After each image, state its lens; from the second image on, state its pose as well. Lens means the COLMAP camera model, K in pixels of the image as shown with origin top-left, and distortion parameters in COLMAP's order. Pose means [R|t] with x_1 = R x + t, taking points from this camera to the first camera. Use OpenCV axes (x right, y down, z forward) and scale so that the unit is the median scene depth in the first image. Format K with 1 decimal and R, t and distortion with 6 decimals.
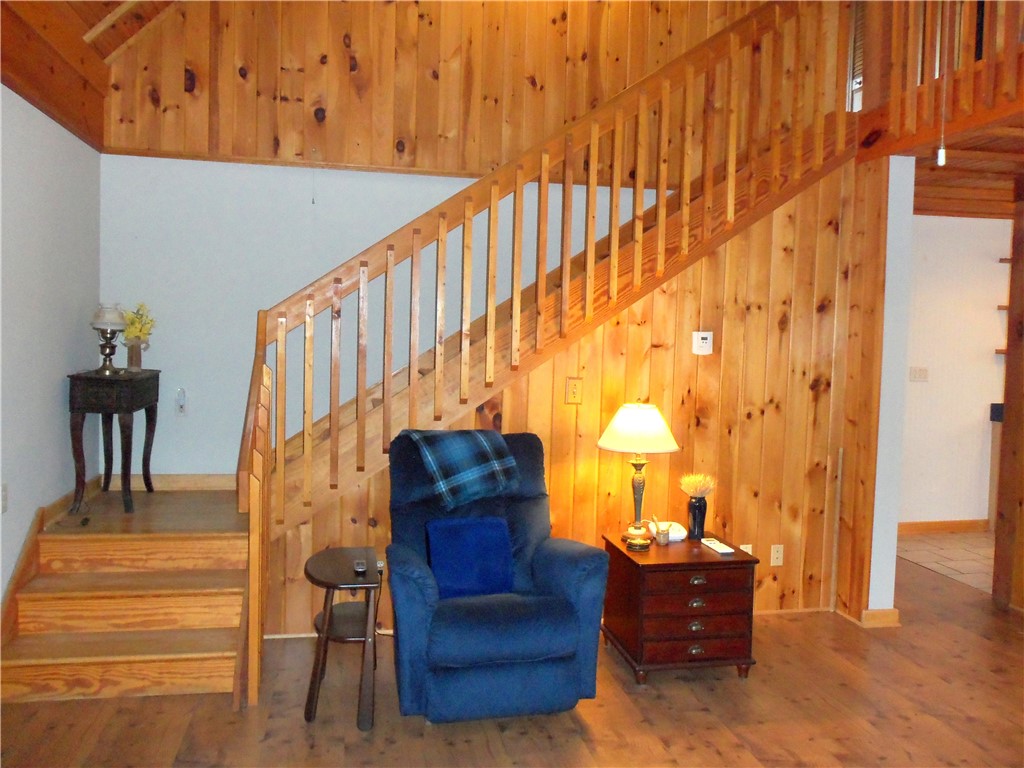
lens RADIAL K [[874.3, 0, 525.7], [0, 874.3, 386.1], [0, 0, 1]] dist [-0.016574, 0.008139]
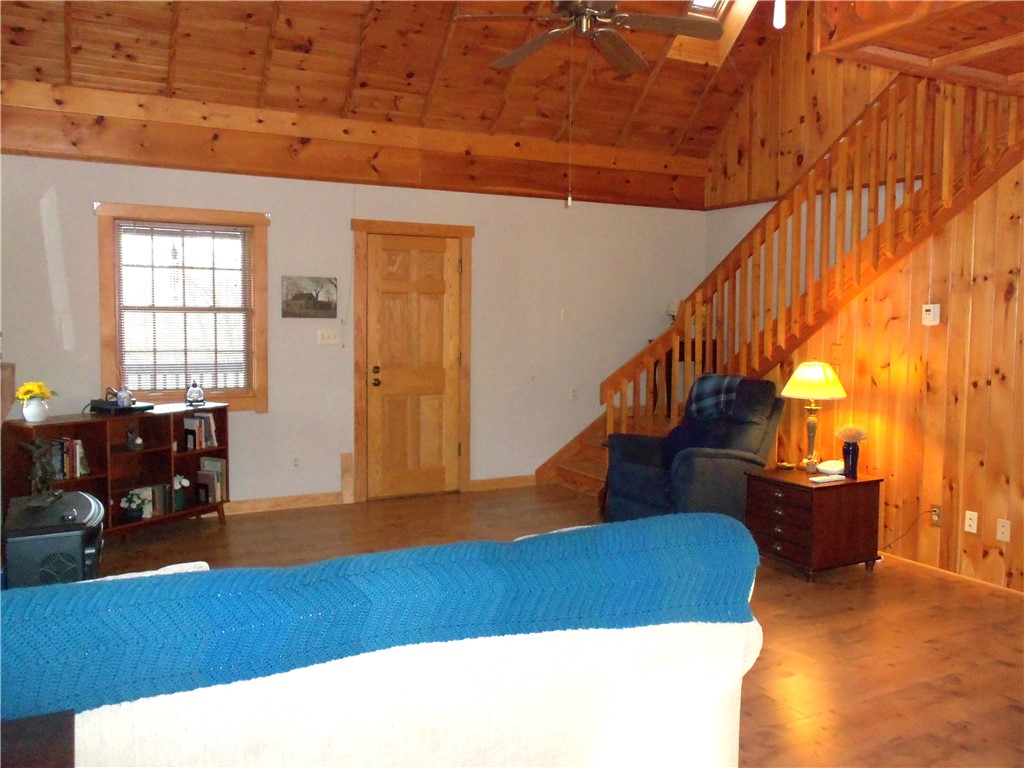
lens RADIAL K [[874.3, 0, 506.0], [0, 874.3, 381.0], [0, 0, 1]] dist [-0.016574, 0.008139]
pose [[0.252240, 0.051319, -0.966303, 1.102264], [-0.052915, 0.997830, 0.039181, 0.018267], [0.966217, 0.041249, 0.254408, 0.209315]]
